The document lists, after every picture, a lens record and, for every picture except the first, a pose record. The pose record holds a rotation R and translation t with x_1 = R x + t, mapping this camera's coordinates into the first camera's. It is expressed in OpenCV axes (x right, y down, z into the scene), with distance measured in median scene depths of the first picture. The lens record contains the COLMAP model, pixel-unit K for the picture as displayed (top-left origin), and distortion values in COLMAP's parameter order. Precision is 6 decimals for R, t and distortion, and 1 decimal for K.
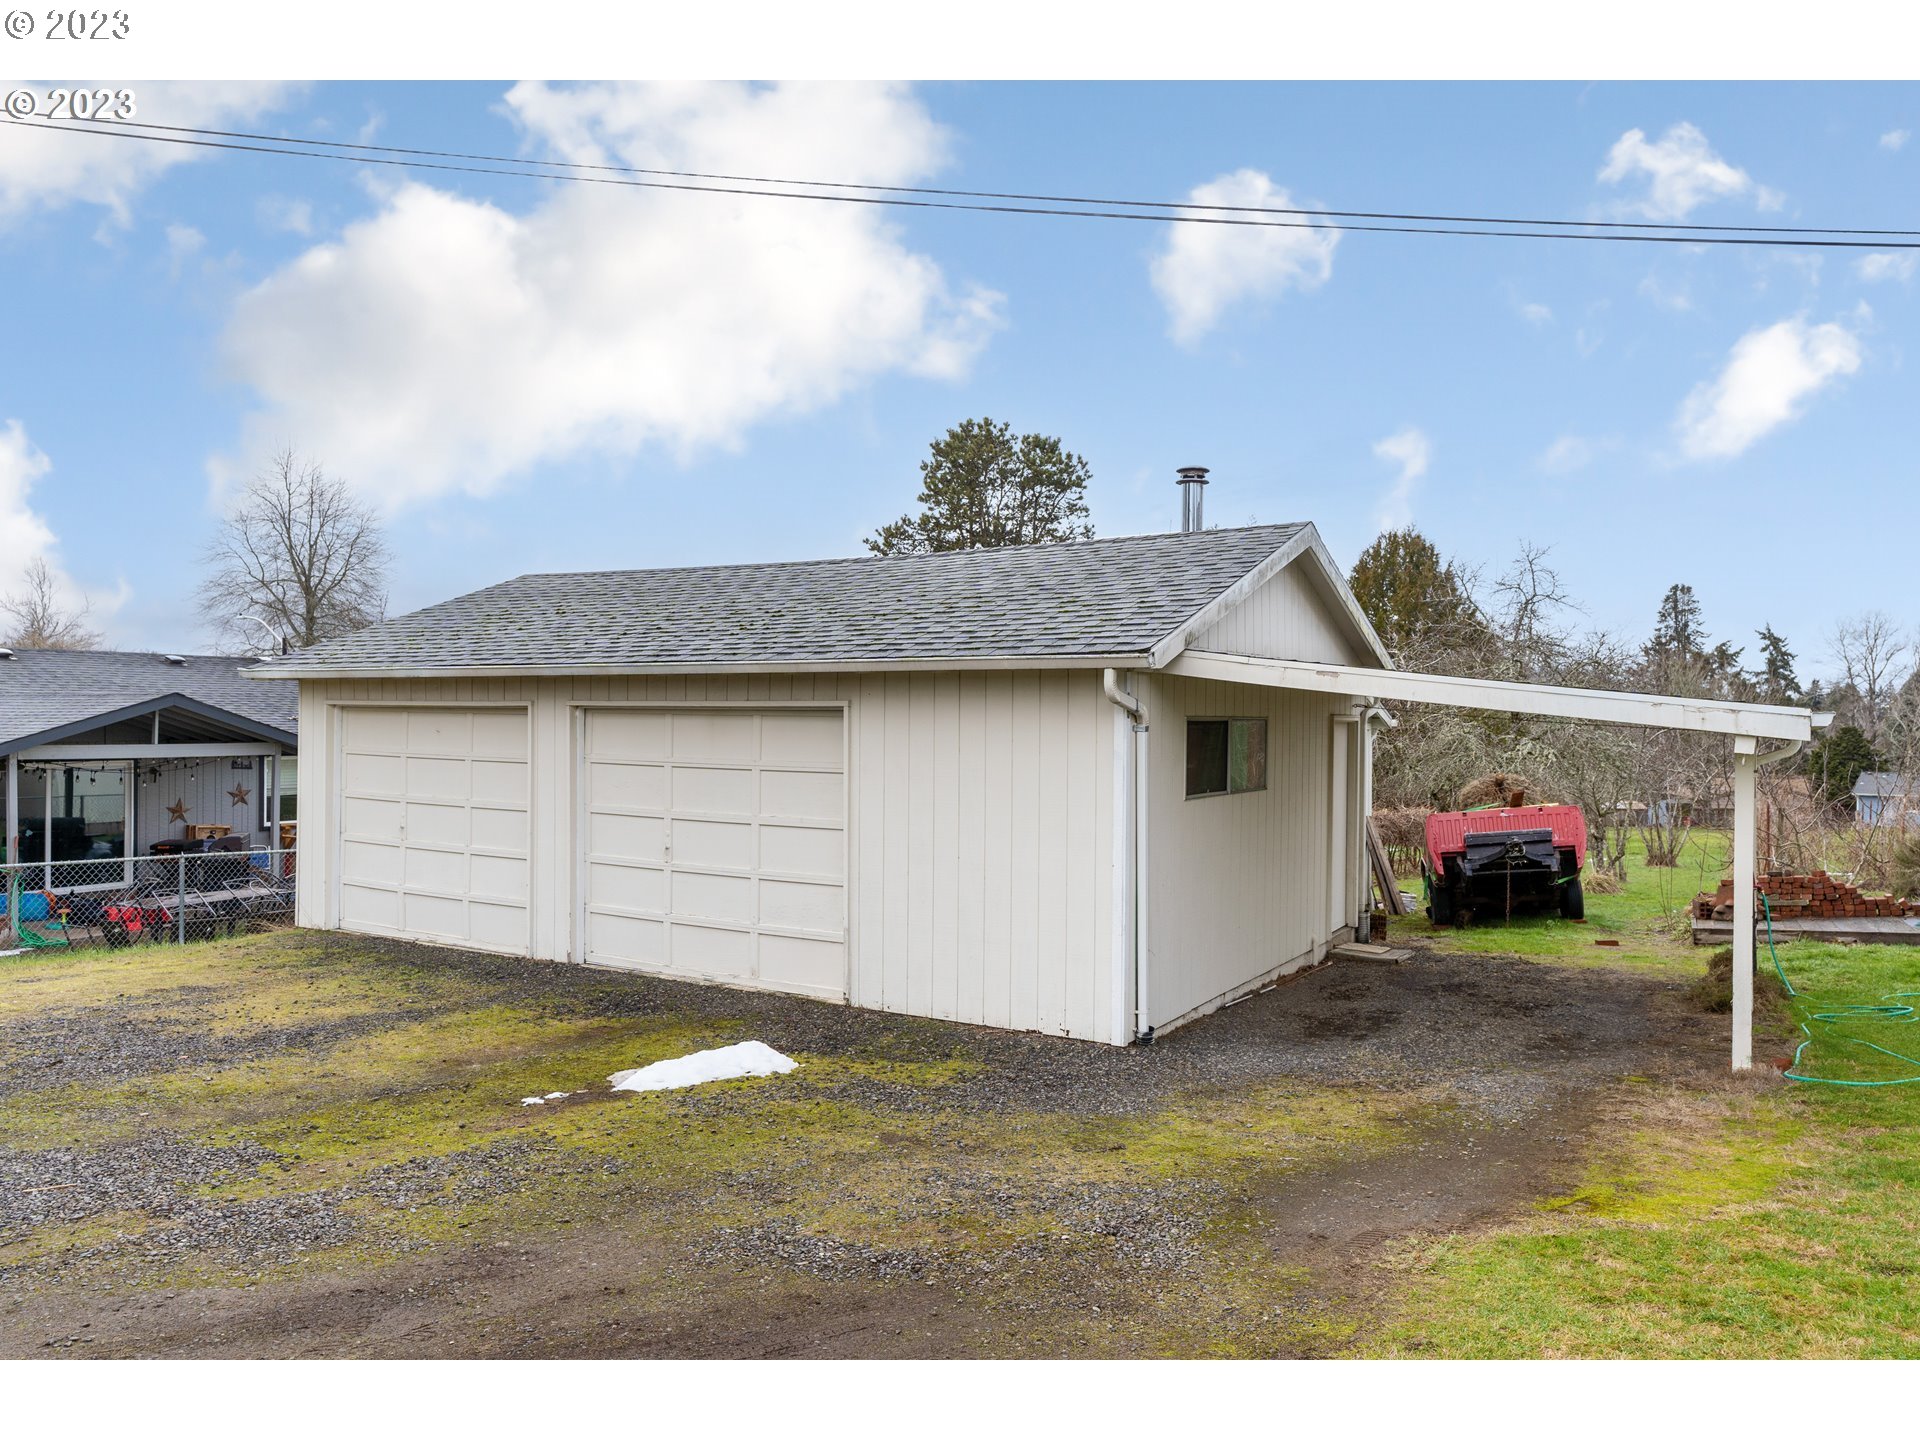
lens RADIAL K [[1360.2, 0, 974.0], [0, 1360.2, 693.6], [0, 0, 1]] dist [0.029115, 0.003415]
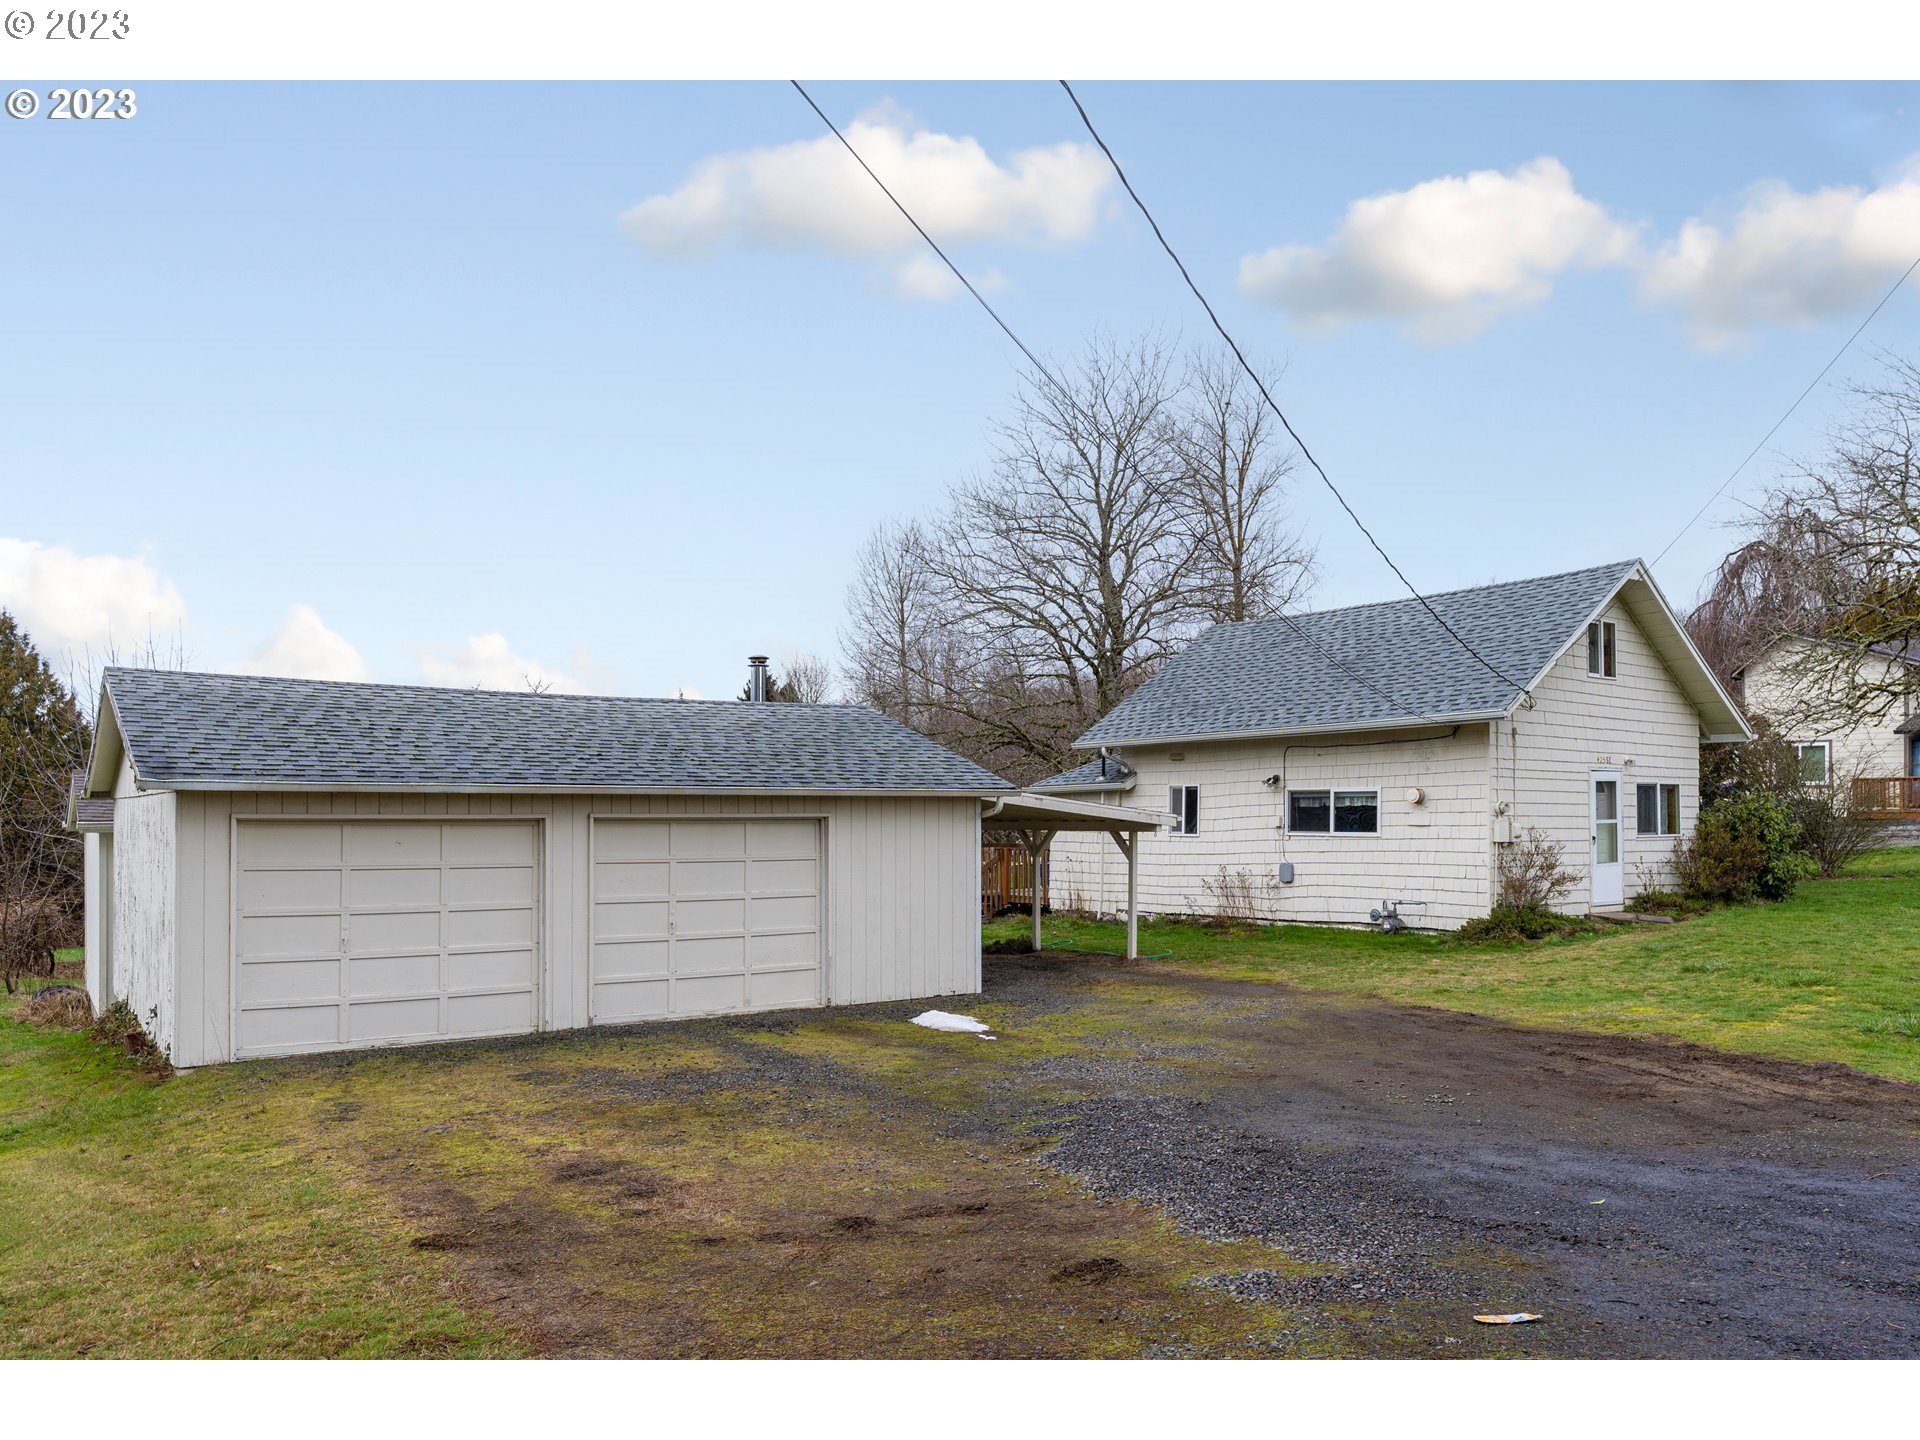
lens RADIAL K [[1414.7, 0, 958.0], [0, 1414.7, 777.6], [0, 0, 1]] dist [-0.017831, 0.003599]
pose [[0.408017, 0.013134, 0.912880, -0.909640], [-0.008862, 0.999906, -0.010425, -0.012594], [-0.912931, -0.003836, 0.408095, 0.112166]]
